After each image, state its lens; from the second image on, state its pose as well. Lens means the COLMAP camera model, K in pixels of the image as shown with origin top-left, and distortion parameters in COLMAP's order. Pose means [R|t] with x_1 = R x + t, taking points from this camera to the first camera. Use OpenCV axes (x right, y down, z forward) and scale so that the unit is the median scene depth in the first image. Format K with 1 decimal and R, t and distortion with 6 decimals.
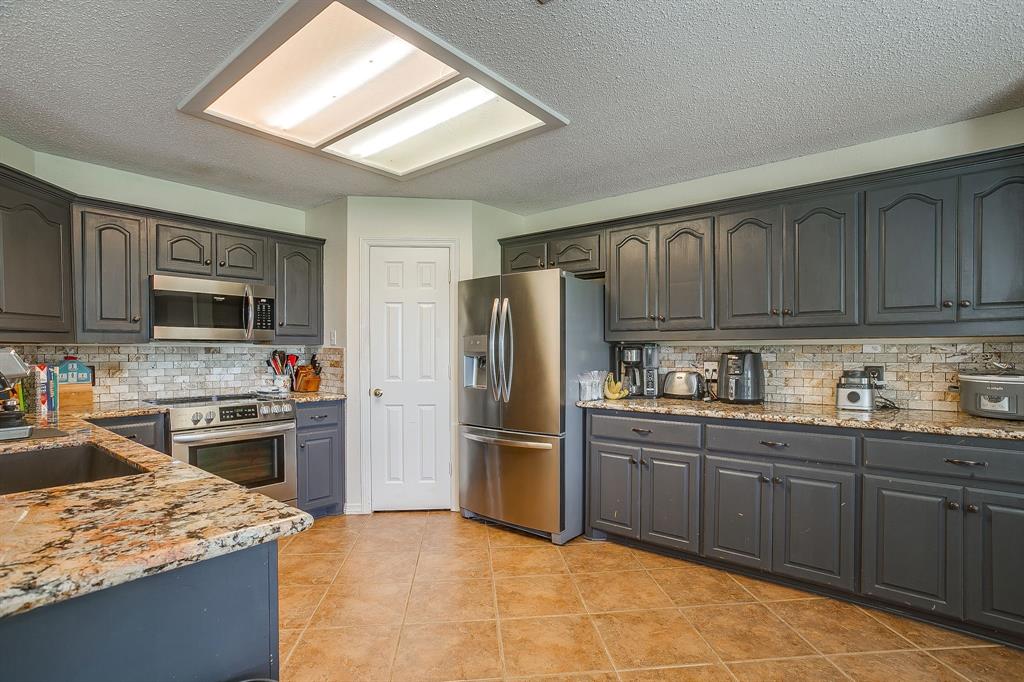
lens RADIAL K [[498.2, 0, 512.7], [0, 498.2, 356.6], [0, 0, 1]] dist [-0.051272, 0.024806]
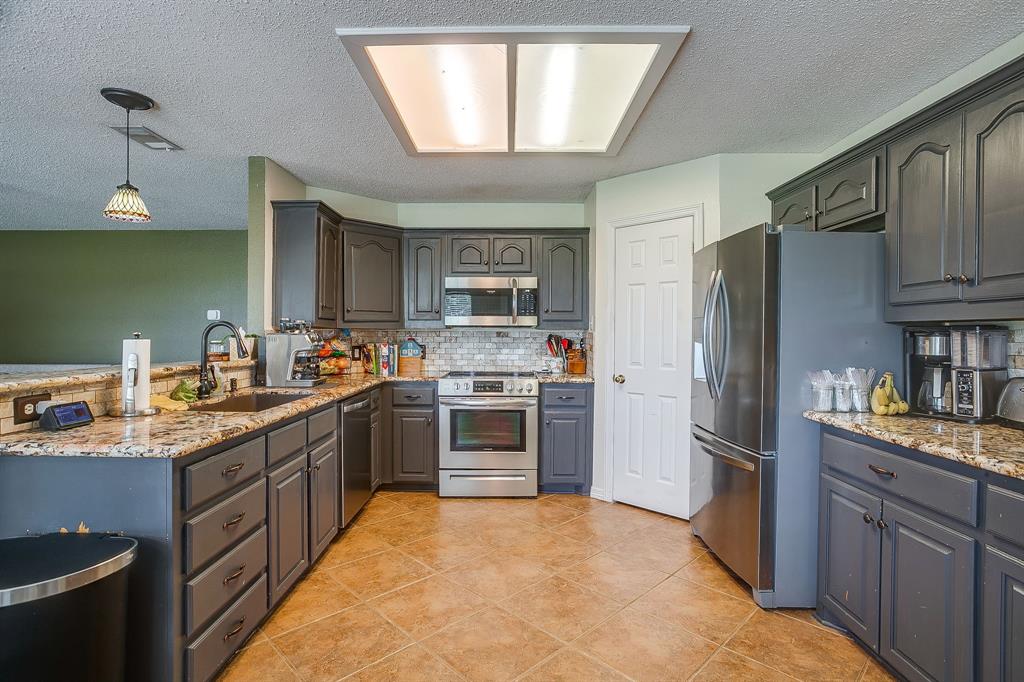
lens RADIAL K [[498.2, 0, 505.3], [0, 498.2, 337.0], [0, 0, 1]] dist [-0.051272, 0.024806]
pose [[0.628640, 0.007617, -0.777659, 0.474931], [-0.013793, 0.999904, -0.001356, -0.005920], [0.777574, 0.011578, 0.628684, 0.304430]]
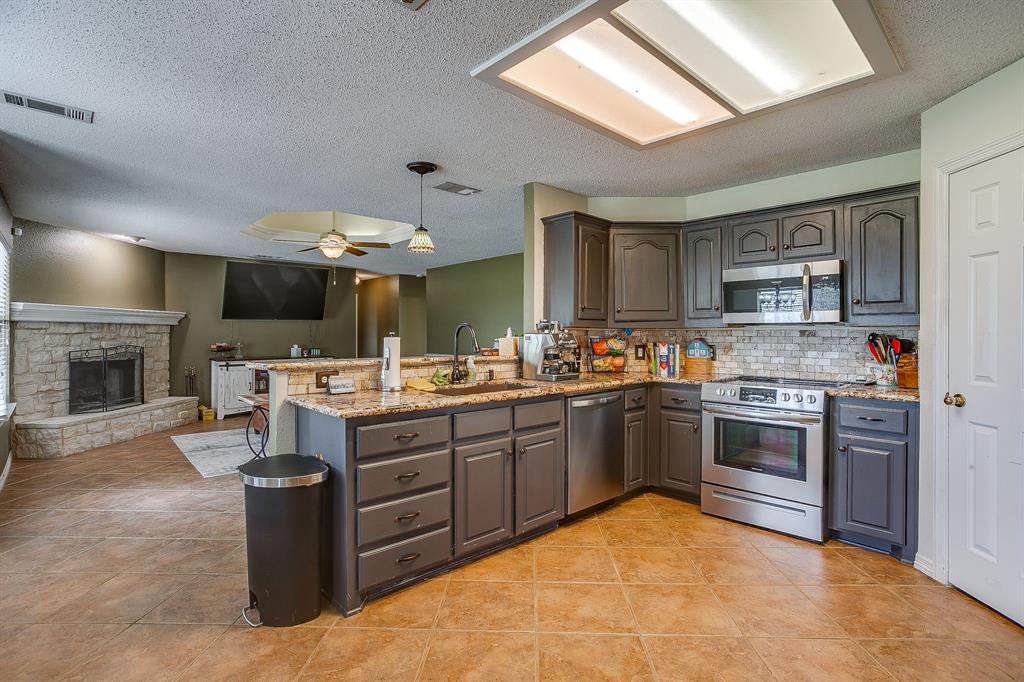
lens RADIAL K [[498.2, 0, 520.0], [0, 498.2, 331.4], [0, 0, 1]] dist [-0.051272, 0.024806]
pose [[-0.116495, -0.002380, -0.993188, 0.580278], [-0.012519, 0.999921, -0.000928, -0.010977], [0.993112, 0.012326, -0.116515, 0.723443]]
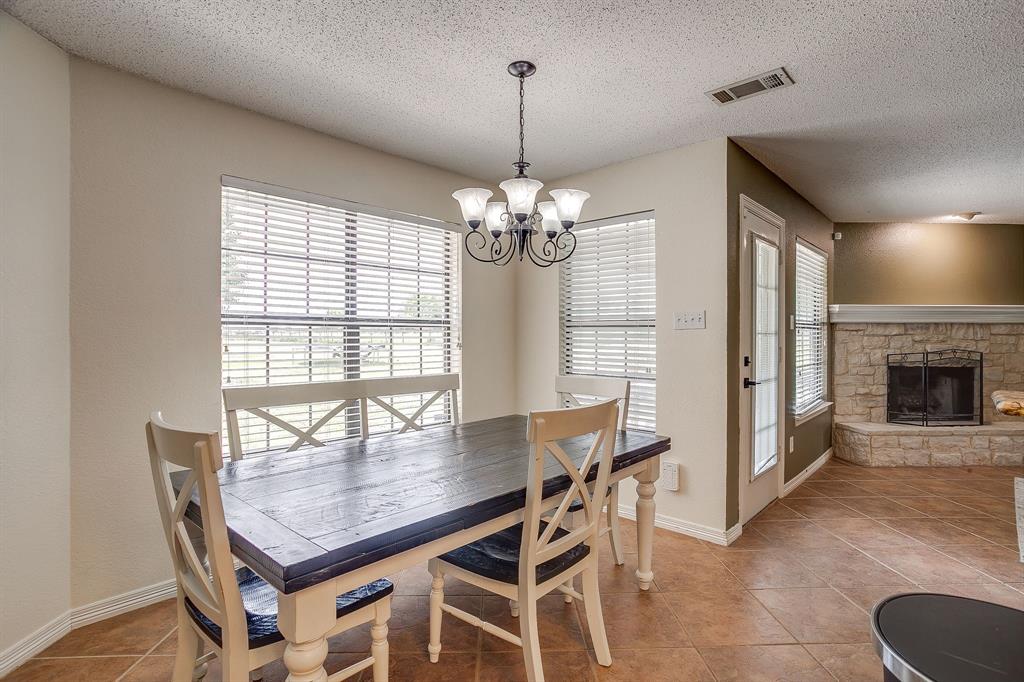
lens RADIAL K [[498.2, 0, 507.5], [0, 498.2, 335.3], [0, 0, 1]] dist [-0.051272, 0.024806]
pose [[-0.997516, 0.000179, 0.070434, 0.131058], [0.001182, 0.999899, 0.014195, -0.008485], [-0.070424, 0.014243, -0.997415, 0.605157]]
